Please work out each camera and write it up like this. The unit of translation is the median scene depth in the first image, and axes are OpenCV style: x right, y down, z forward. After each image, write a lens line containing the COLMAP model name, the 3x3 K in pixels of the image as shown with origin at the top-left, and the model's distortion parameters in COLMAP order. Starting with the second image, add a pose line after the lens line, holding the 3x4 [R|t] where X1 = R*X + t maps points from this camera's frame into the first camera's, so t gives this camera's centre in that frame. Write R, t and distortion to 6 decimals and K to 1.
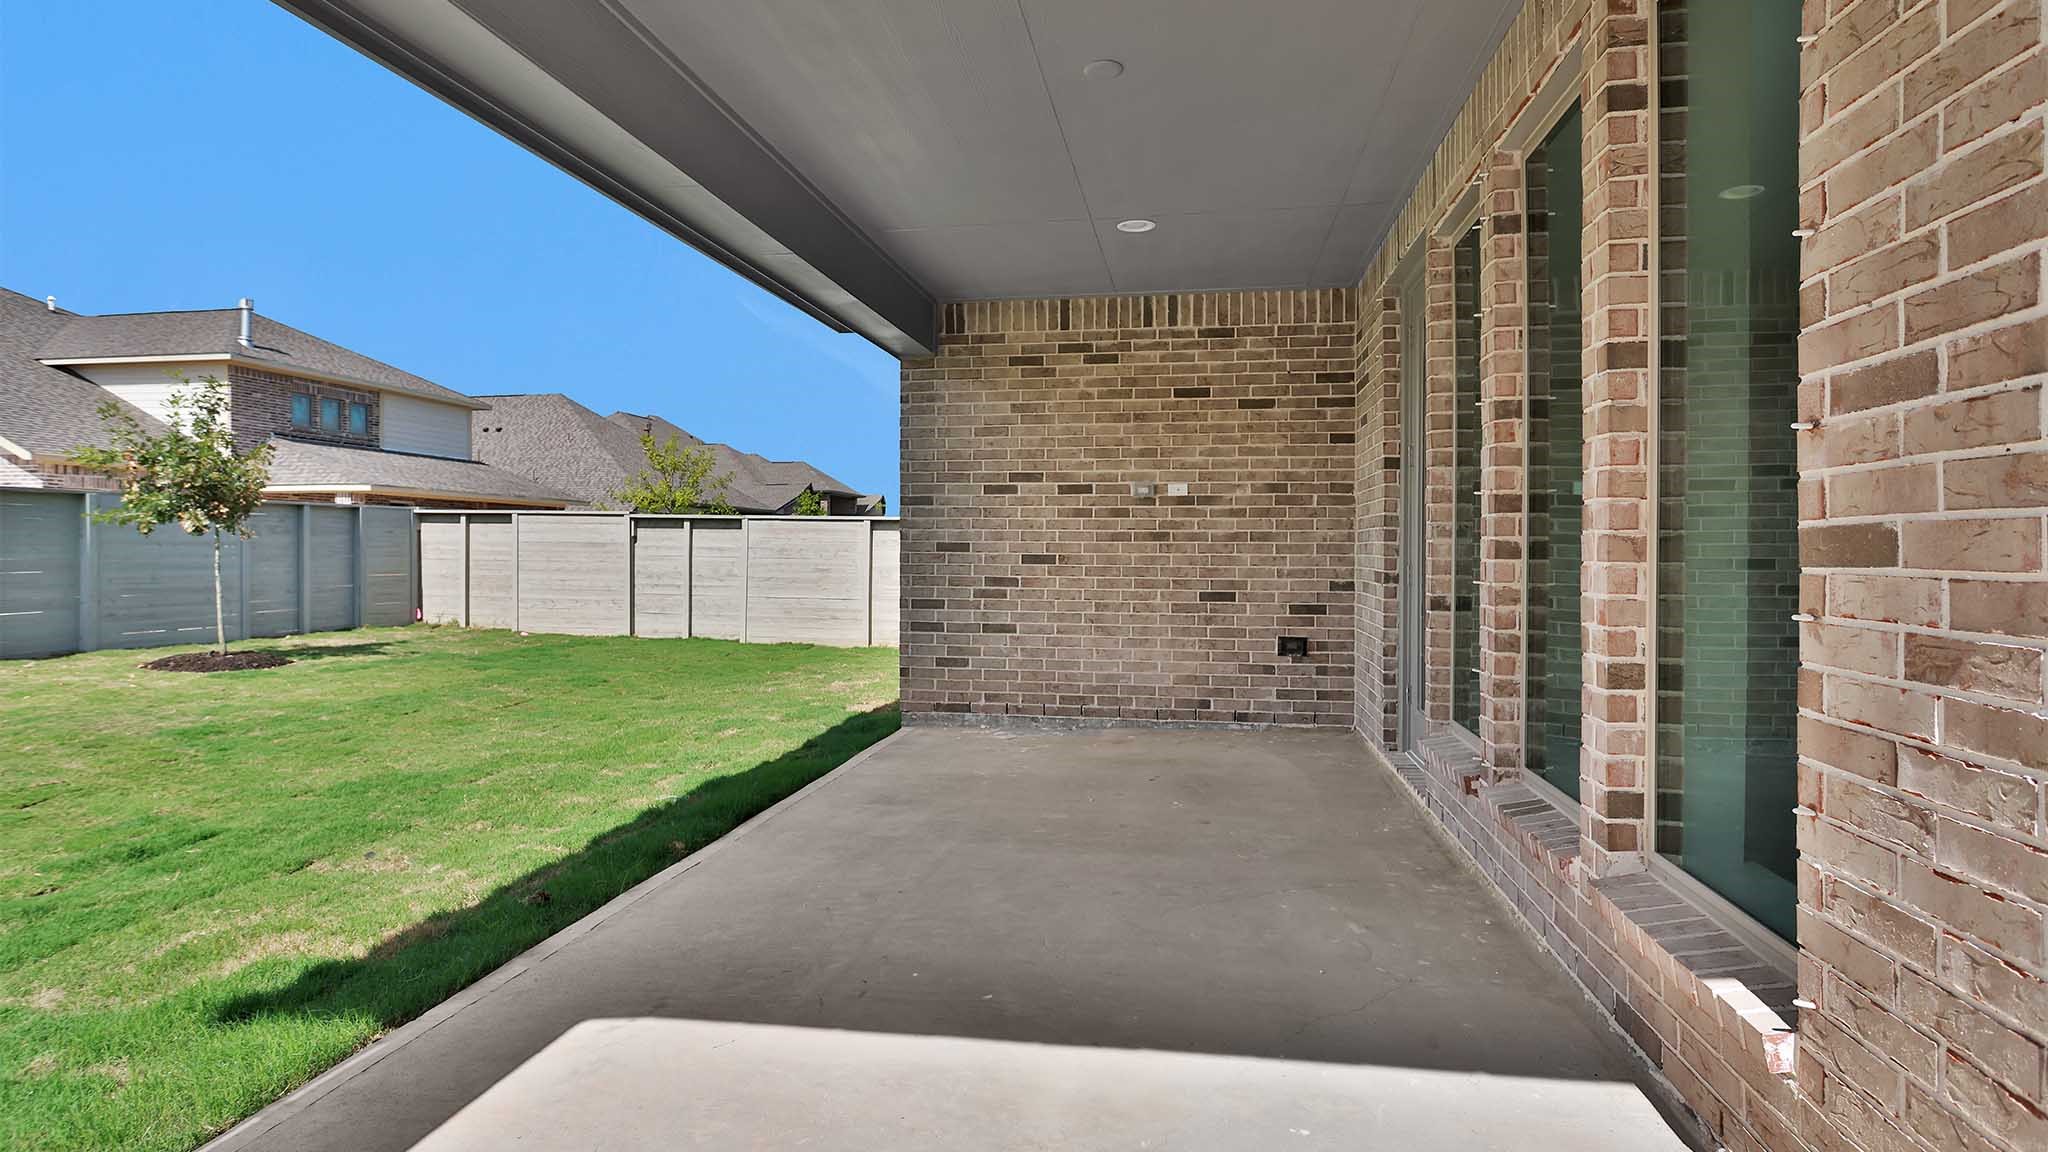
lens RADIAL K [[1038.2, 0, 1025.0], [0, 1038.2, 559.9], [0, 0, 1]] dist [0.001210, -0.000112]
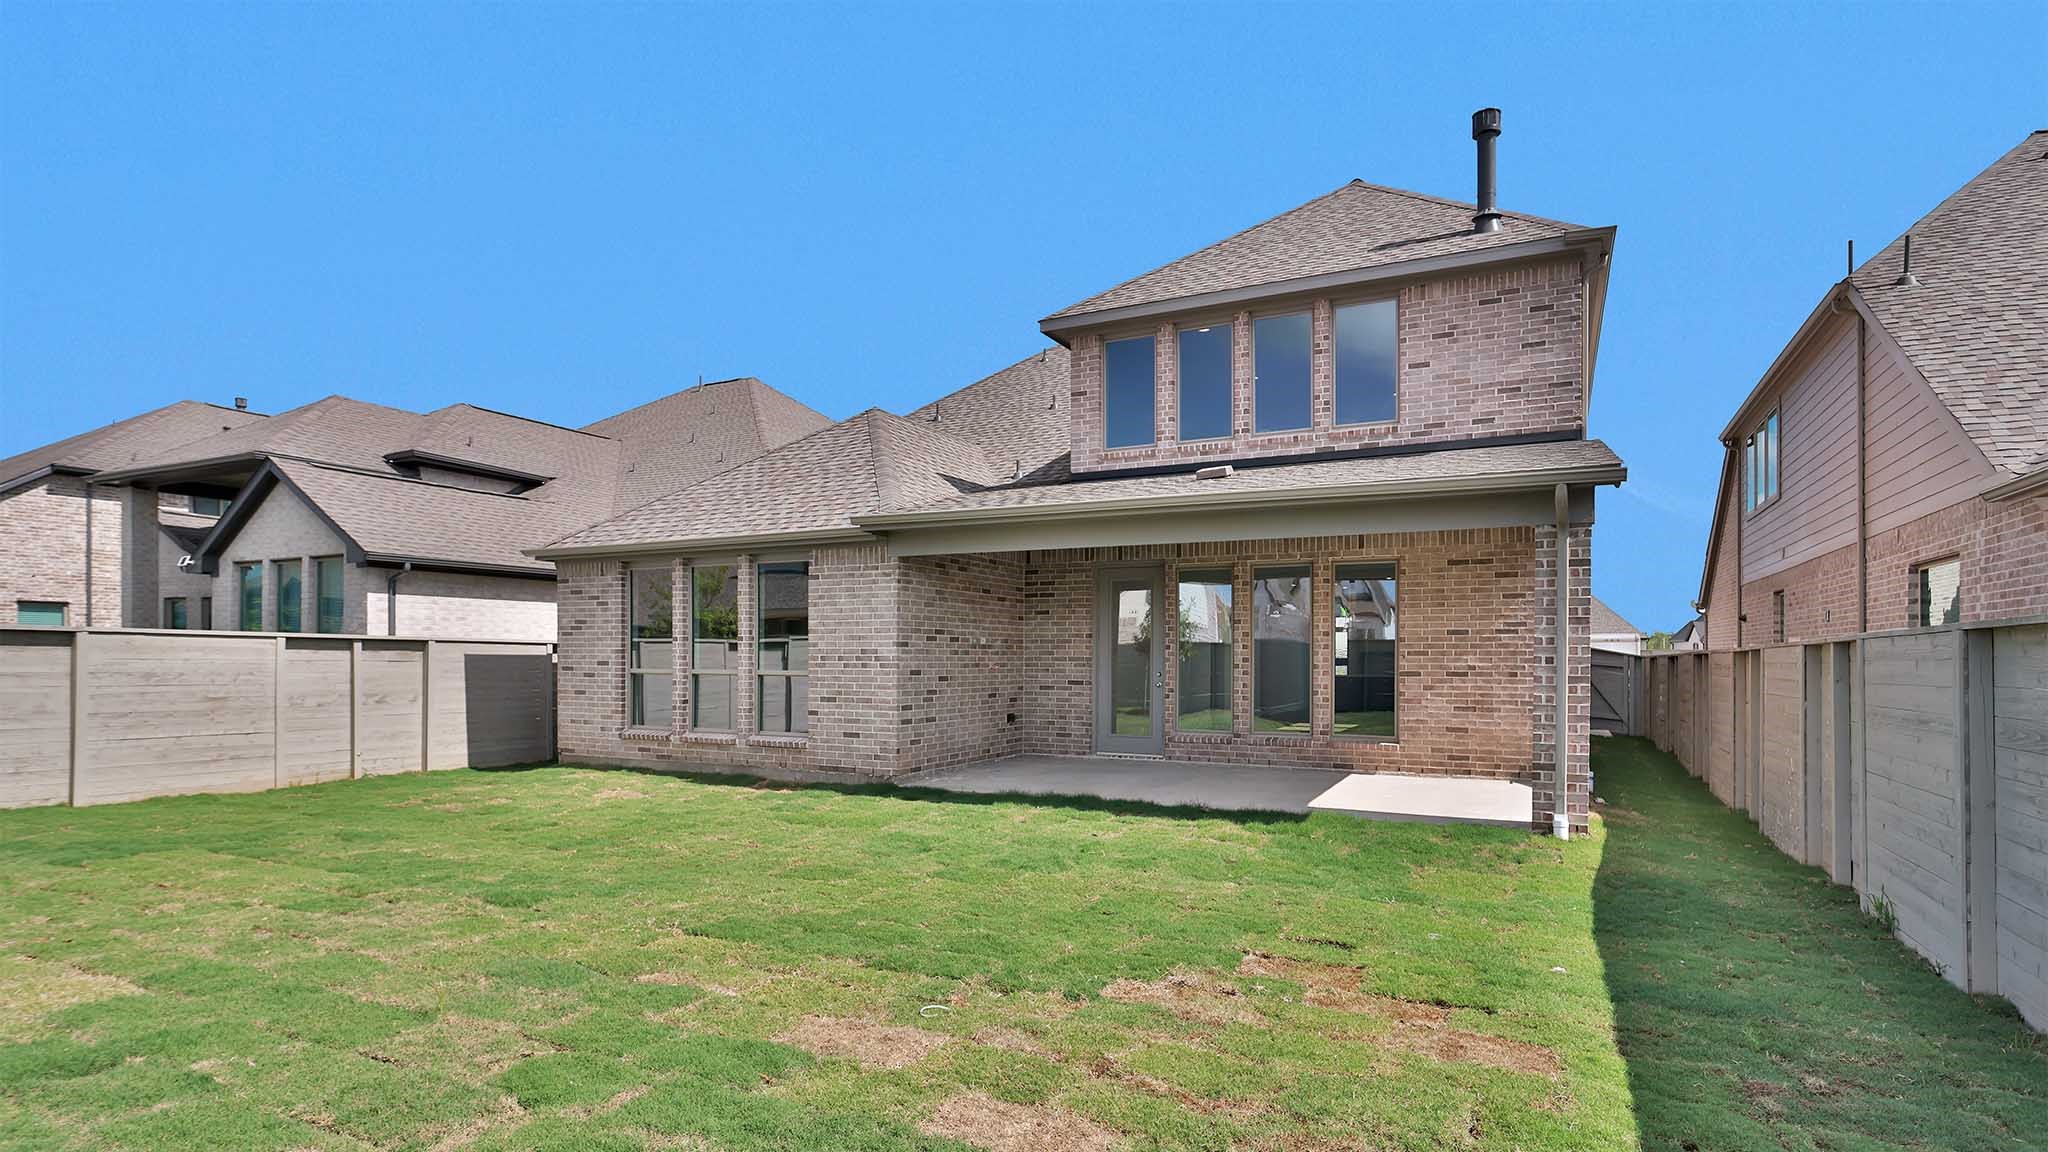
lens RADIAL K [[1038.2, 0, 1031.8], [0, 1038.2, 655.0], [0, 0, 1]] dist [0.001210, -0.000112]
pose [[0.288652, -0.001980, 0.957432, -1.631301], [0.007572, 0.999971, -0.000216, -0.039255], [-0.957404, 0.007312, 0.288659, 0.346732]]
